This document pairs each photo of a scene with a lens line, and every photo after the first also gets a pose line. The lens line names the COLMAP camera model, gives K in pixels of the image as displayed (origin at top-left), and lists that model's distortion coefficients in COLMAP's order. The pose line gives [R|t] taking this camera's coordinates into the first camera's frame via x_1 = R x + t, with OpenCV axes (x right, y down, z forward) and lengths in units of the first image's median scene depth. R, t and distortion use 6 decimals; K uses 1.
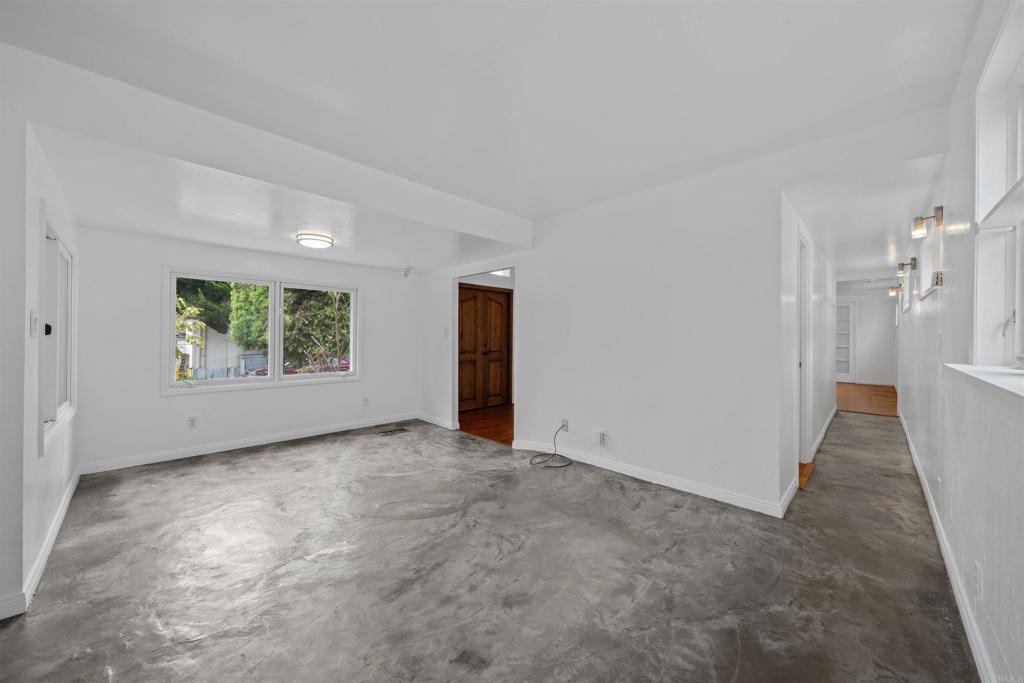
lens RADIAL K [[372.9, 0, 509.8], [0, 372.9, 341.2], [0, 0, 1]] dist [0.001002, 0.000079]
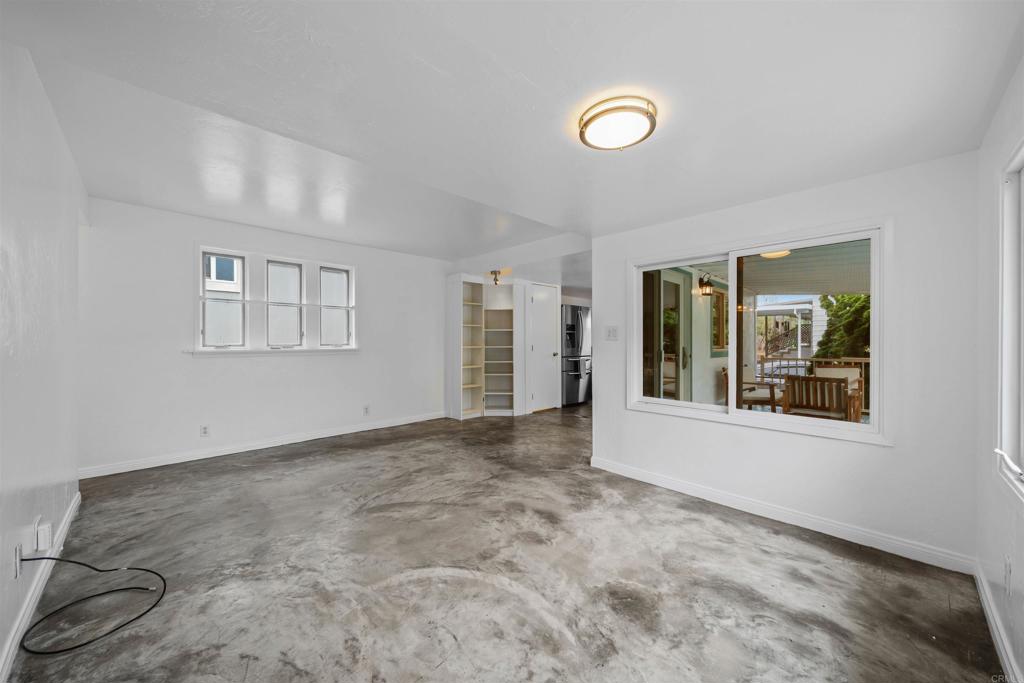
lens RADIAL K [[372.9, 0, 509.8], [0, 372.9, 341.2], [0, 0, 1]] dist [0.001002, 0.000079]
pose [[-0.999551, -0.000543, 0.029964, -0.546601], [-0.000229, 0.999945, 0.010482, -0.015084], [-0.029968, 0.010470, -0.999496, 1.952256]]
